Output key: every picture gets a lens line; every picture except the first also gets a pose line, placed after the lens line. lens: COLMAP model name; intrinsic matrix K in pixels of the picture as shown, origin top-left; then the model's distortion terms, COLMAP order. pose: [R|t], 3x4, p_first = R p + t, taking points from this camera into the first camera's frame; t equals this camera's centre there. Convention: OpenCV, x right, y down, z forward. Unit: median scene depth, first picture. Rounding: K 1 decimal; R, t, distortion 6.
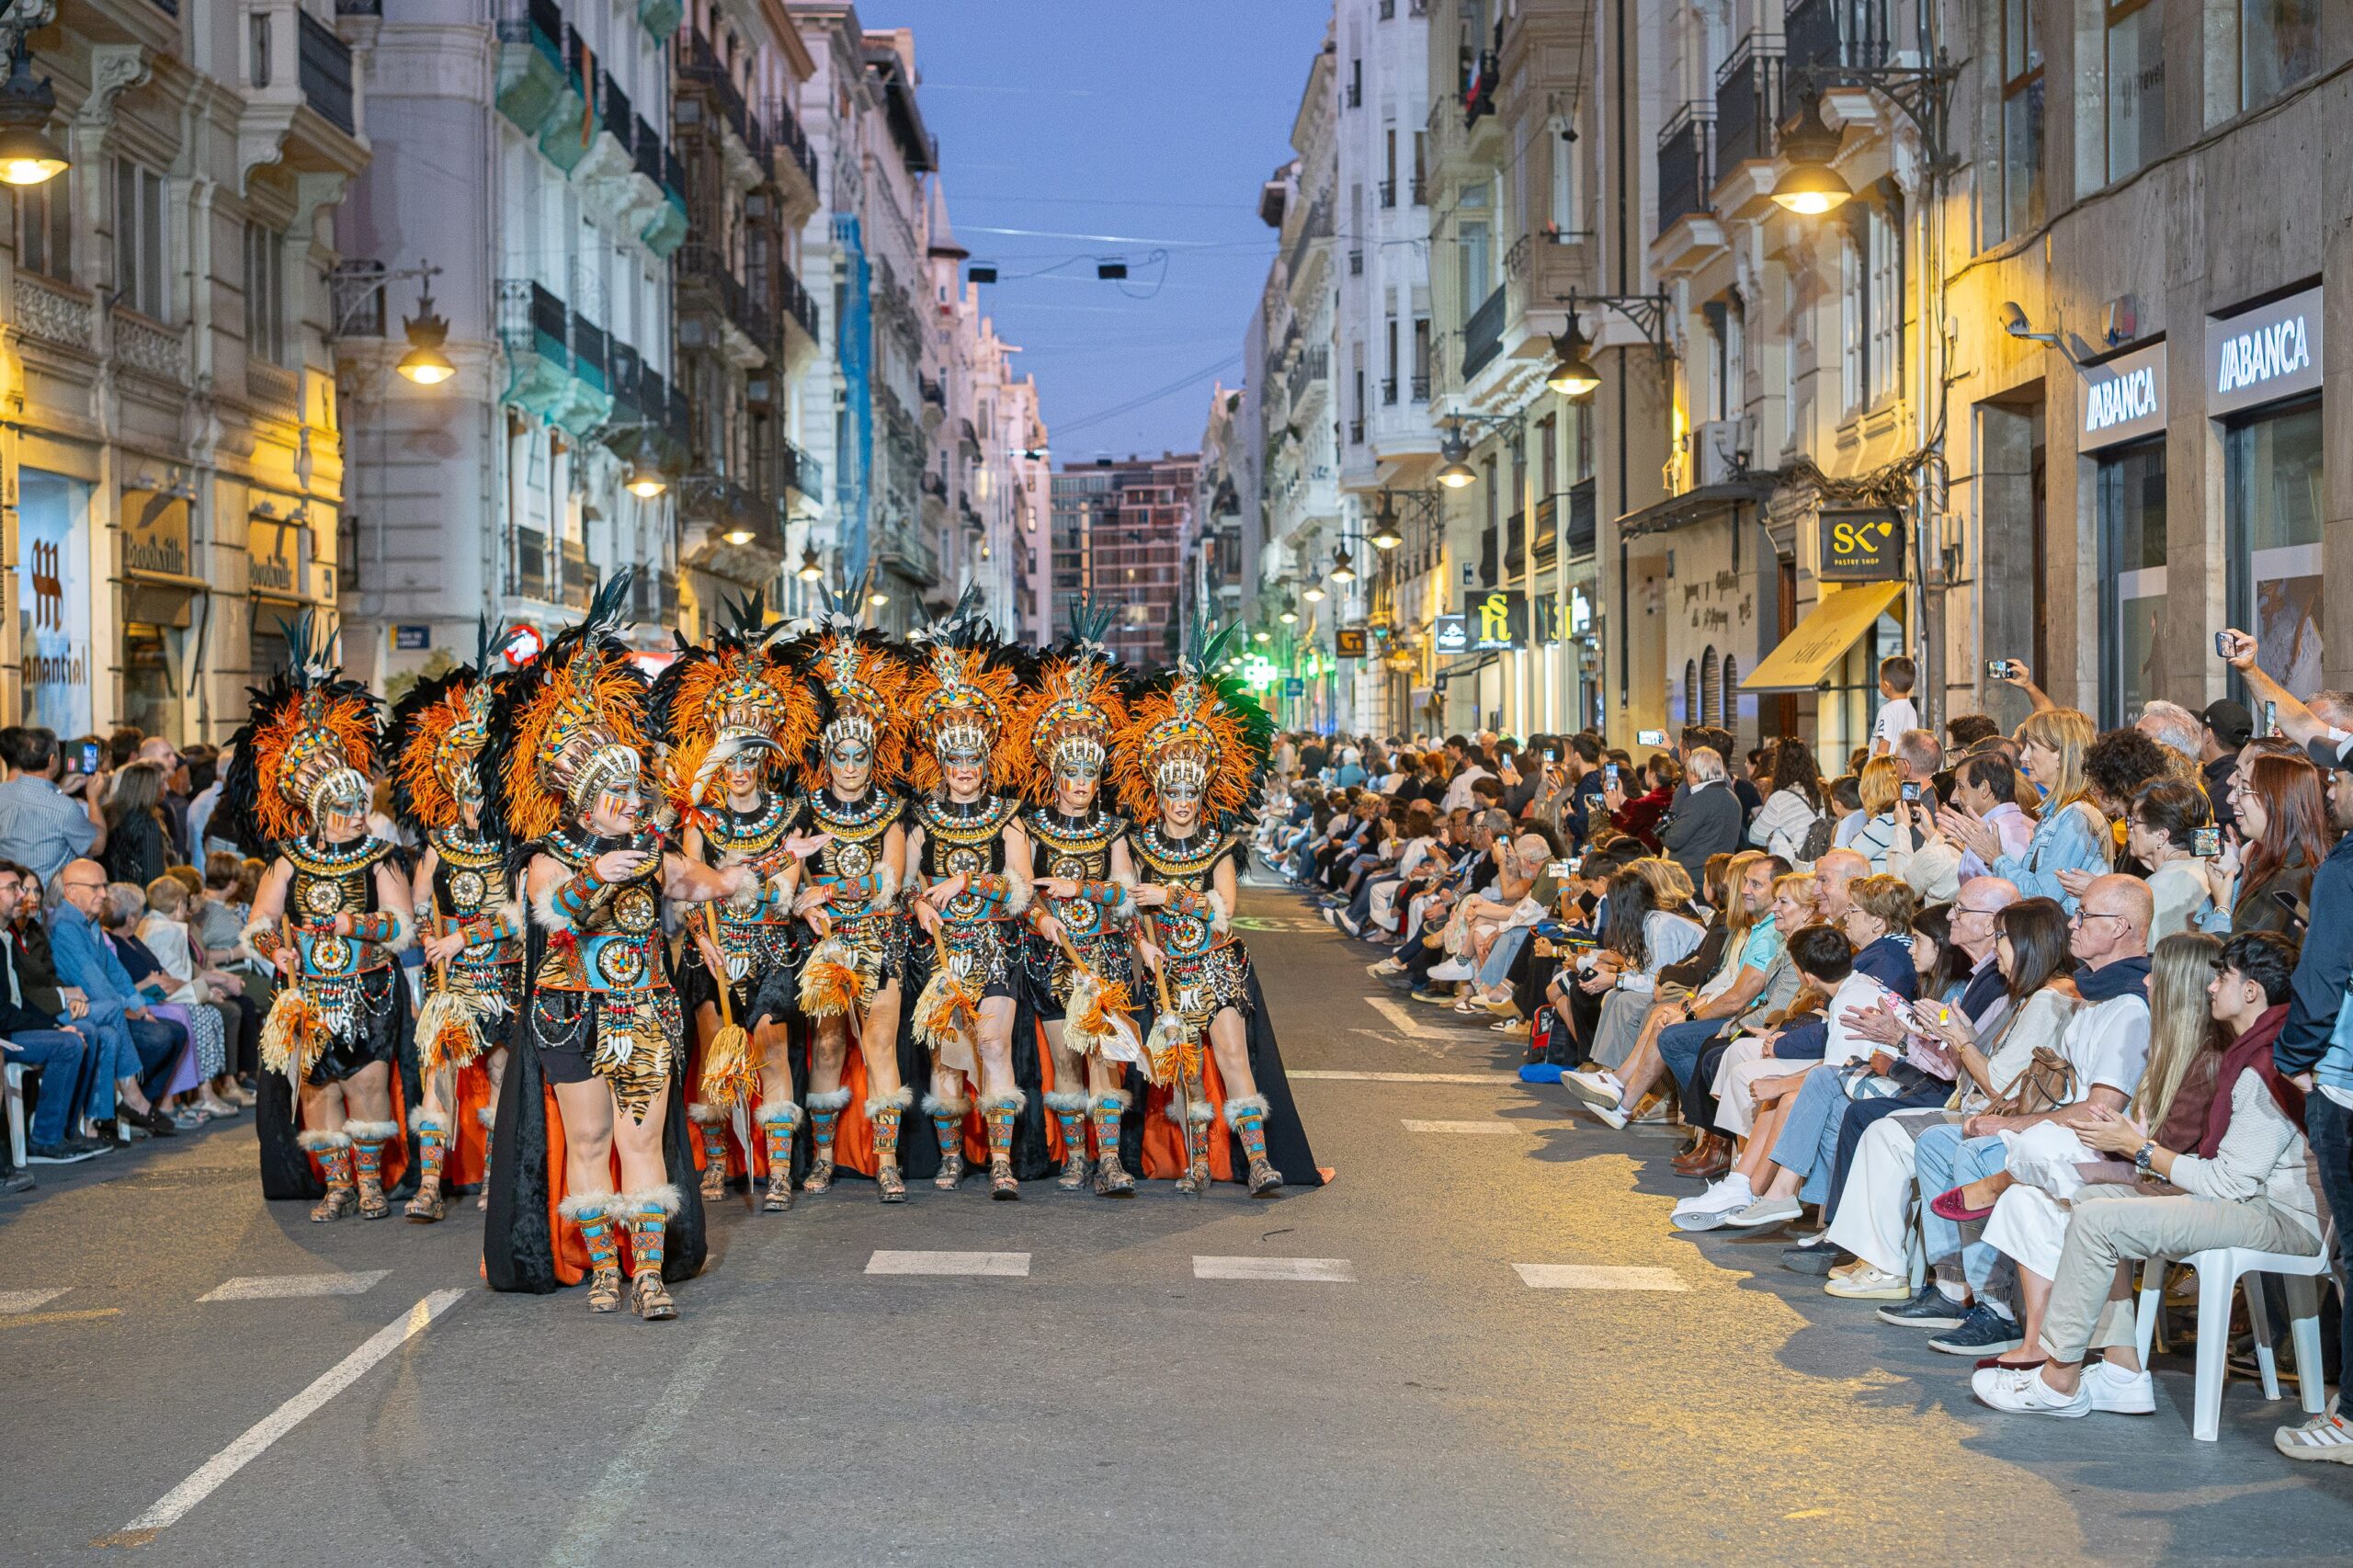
lens RADIAL K [[3930.2, 0, 1155.1], [0, 3930.2, 784.4], [0, 0, 1]] dist [-0.007185, 0.000000]
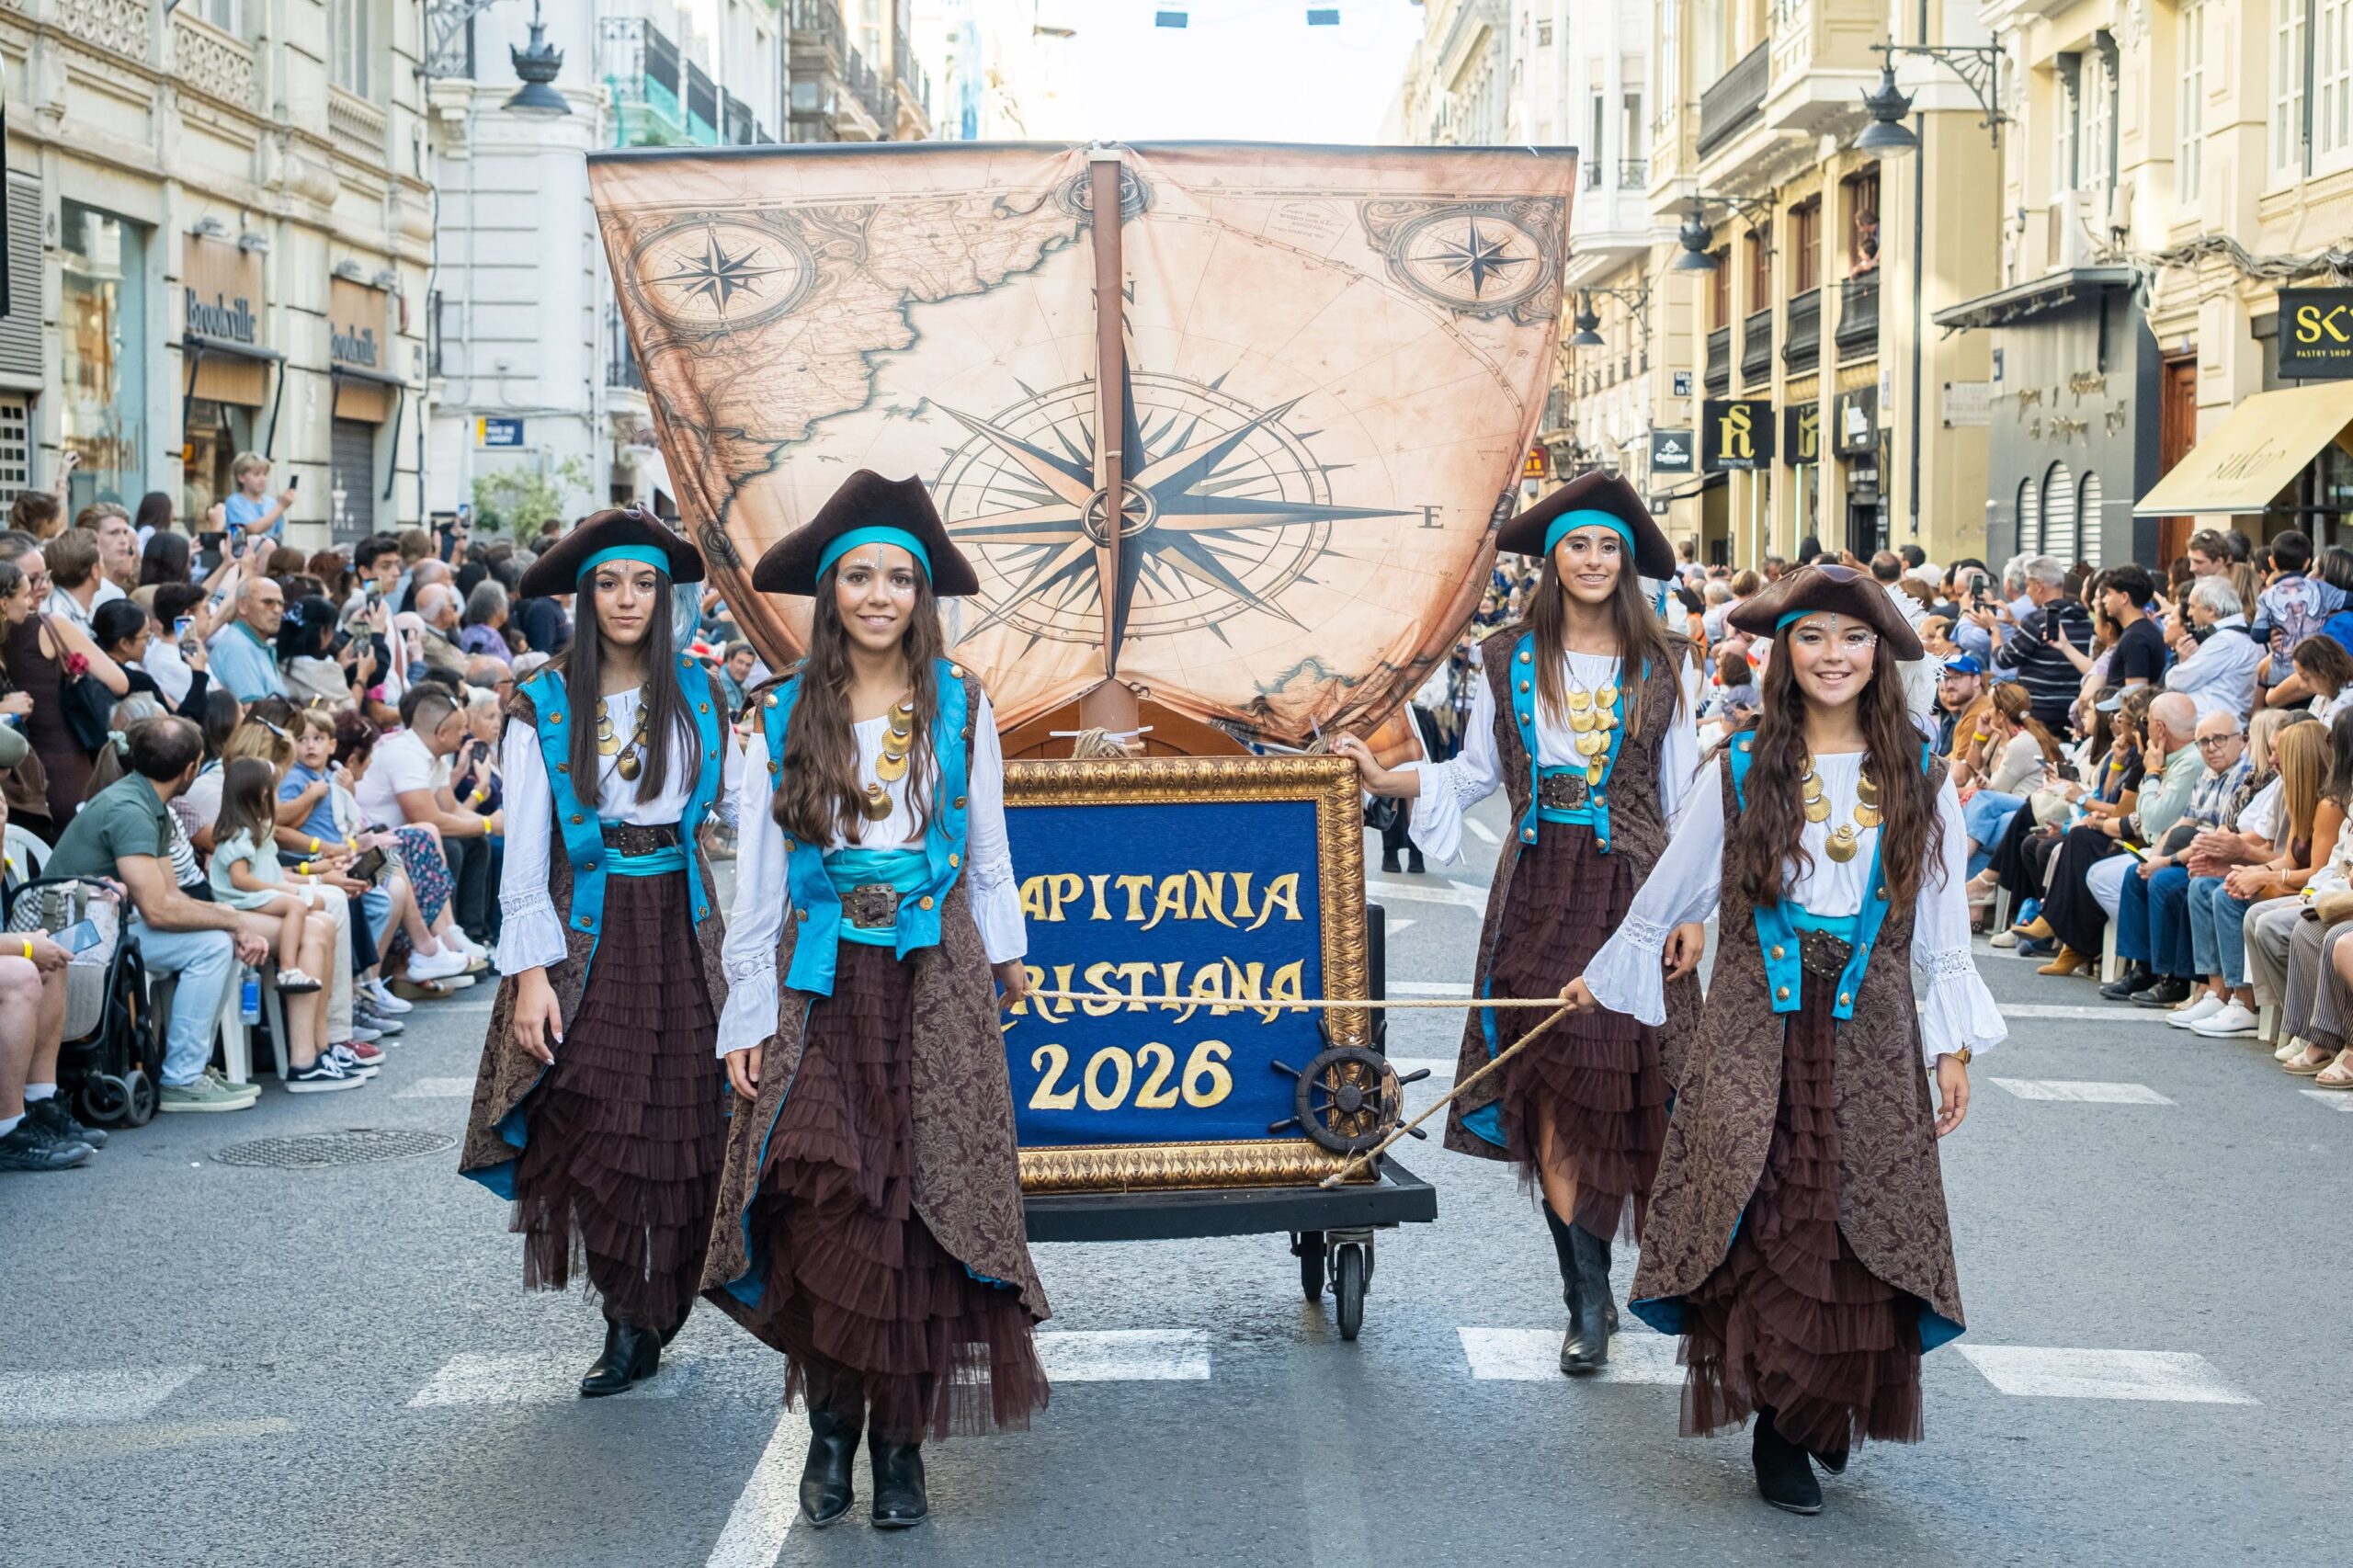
lens RADIAL K [[4187.5, 0, 1195.6], [0, 4187.5, 781.2], [0, 0, 1]] dist [-0.035814, 0.000000]
pose [[0.999826, 0.016219, -0.009194, -0.028013], [-0.015852, 0.999124, 0.038722, 0.001110], [0.009814, -0.038570, 0.999208, 0.084124]]
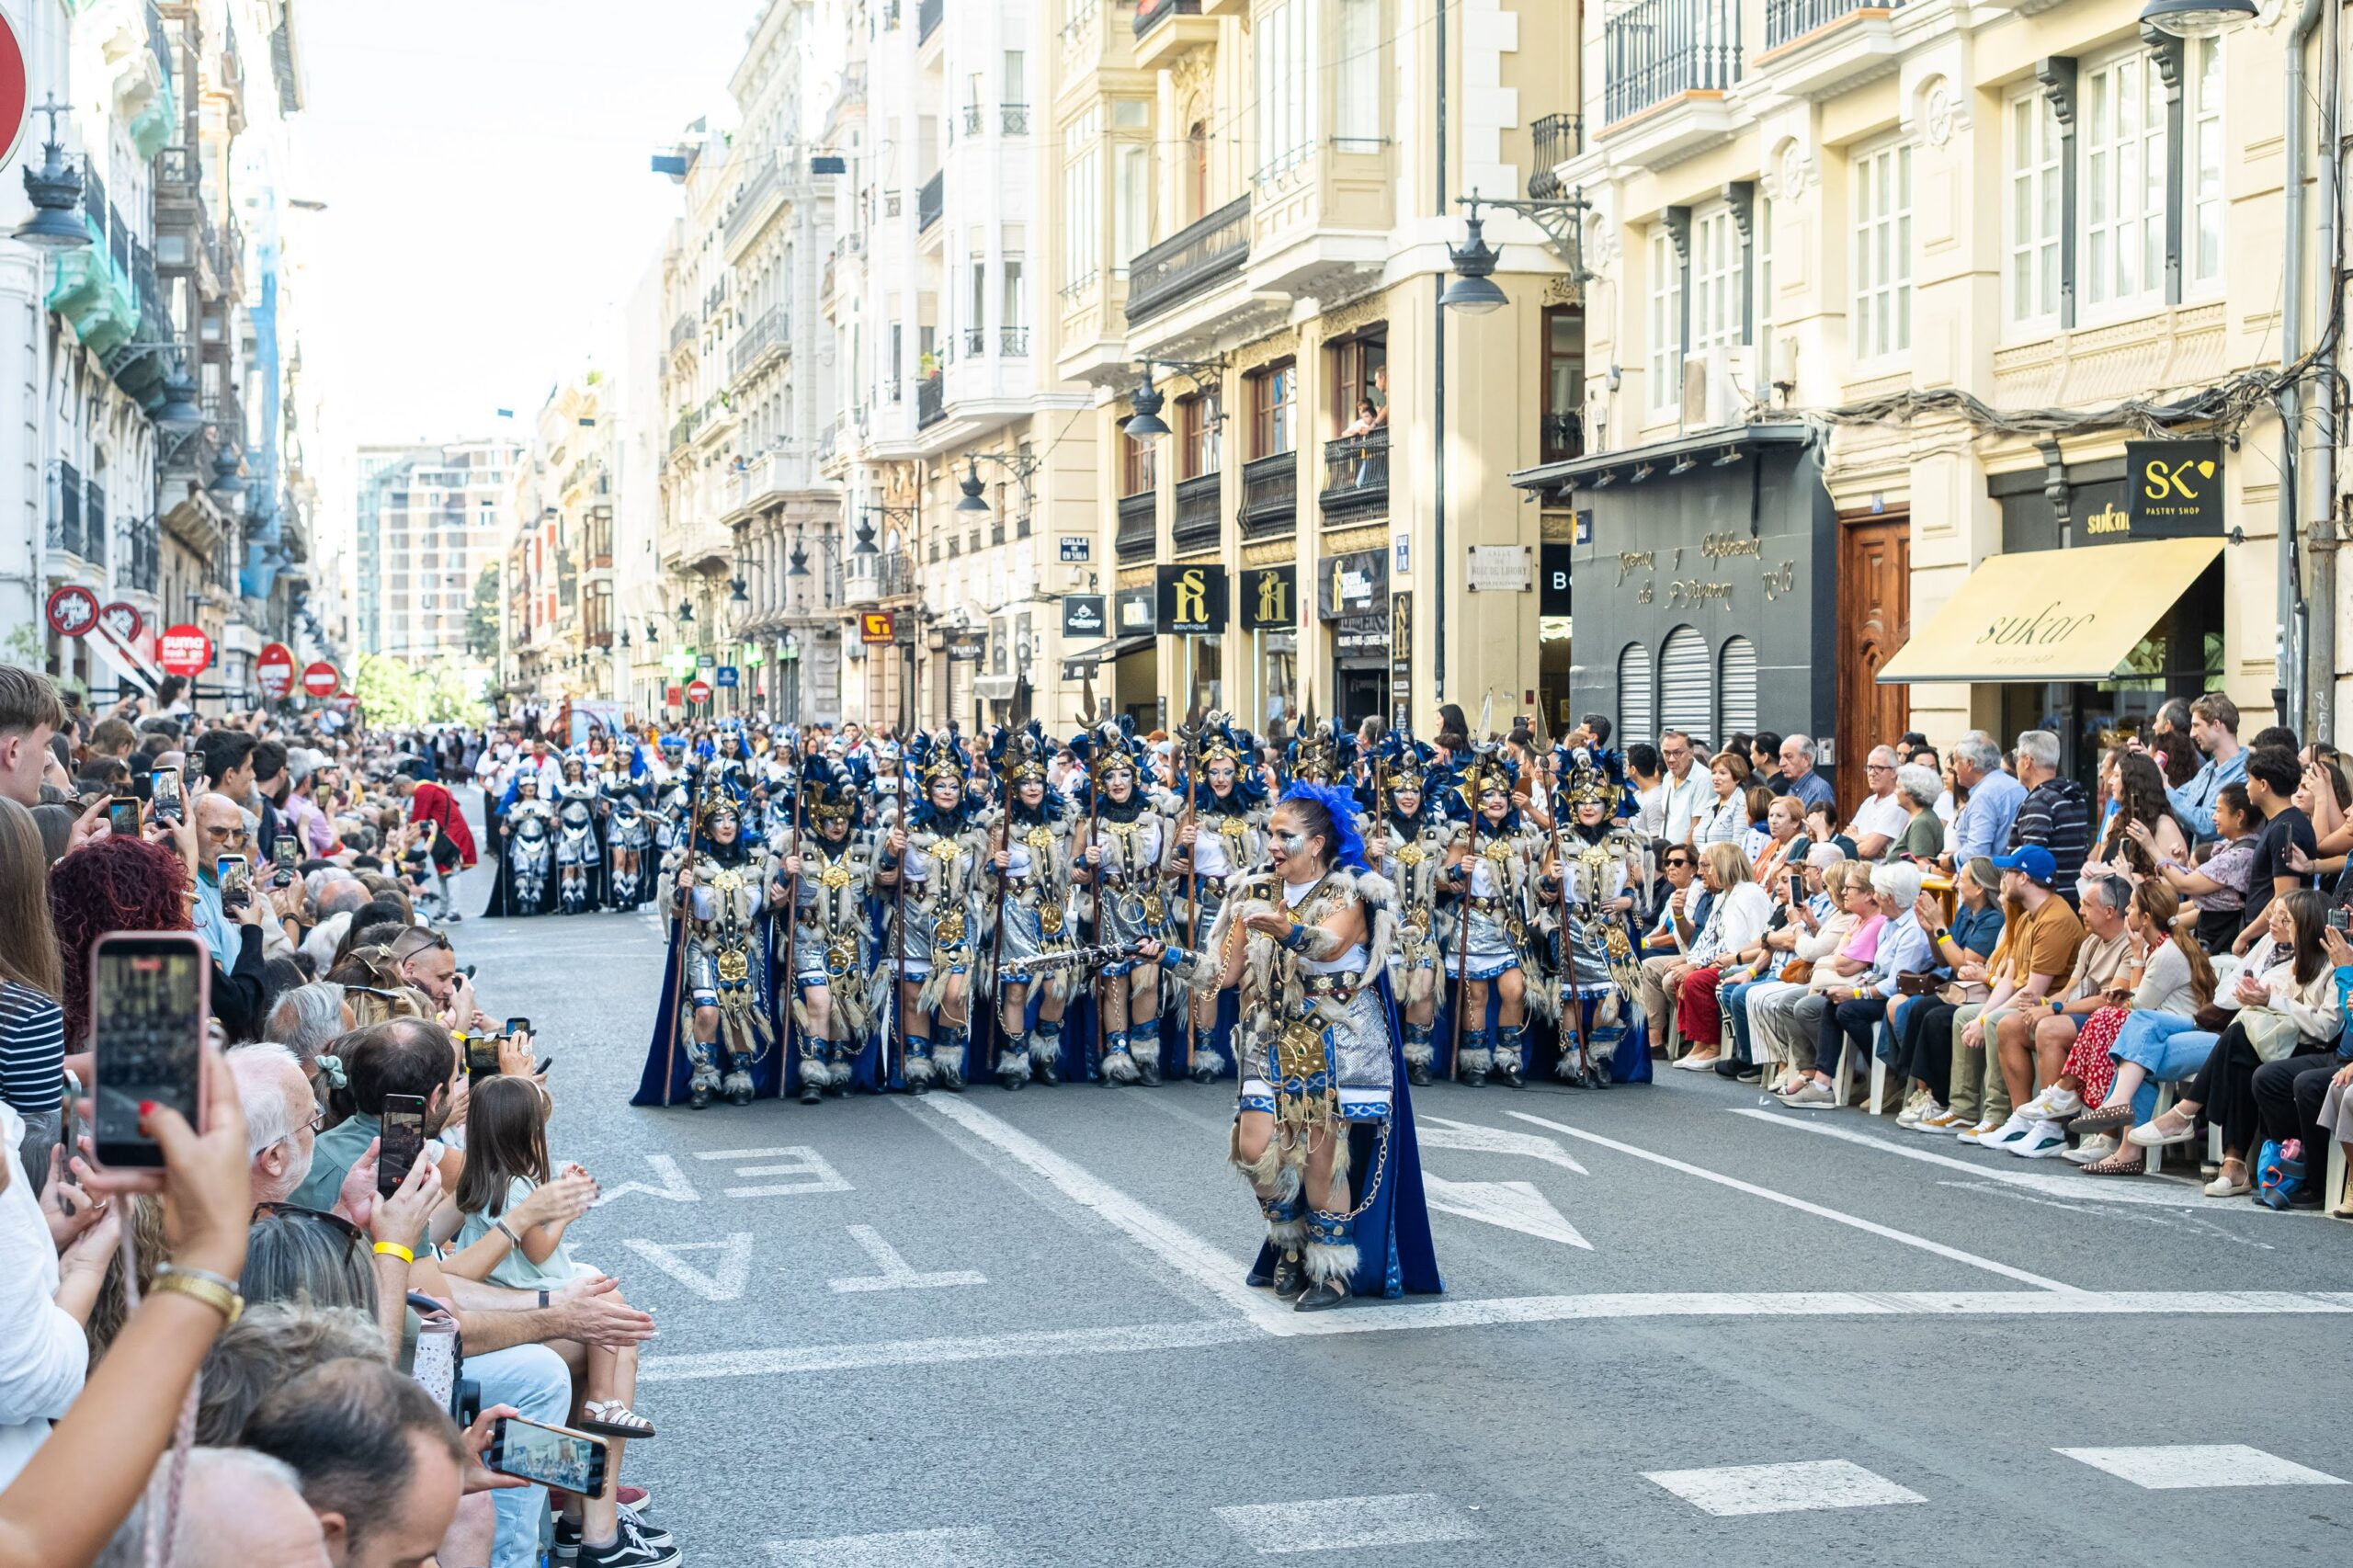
lens RADIAL K [[3930.2, 0, 1174.3], [0, 3930.2, 785.3], [0, 0, 1]] dist [-0.007185, 0.000000]
pose [[0.981561, 0.004726, 0.191089, -0.097889], [-0.005063, 0.999986, 0.001276, -0.002253], [-0.191080, -0.002220, 0.981572, 0.182256]]
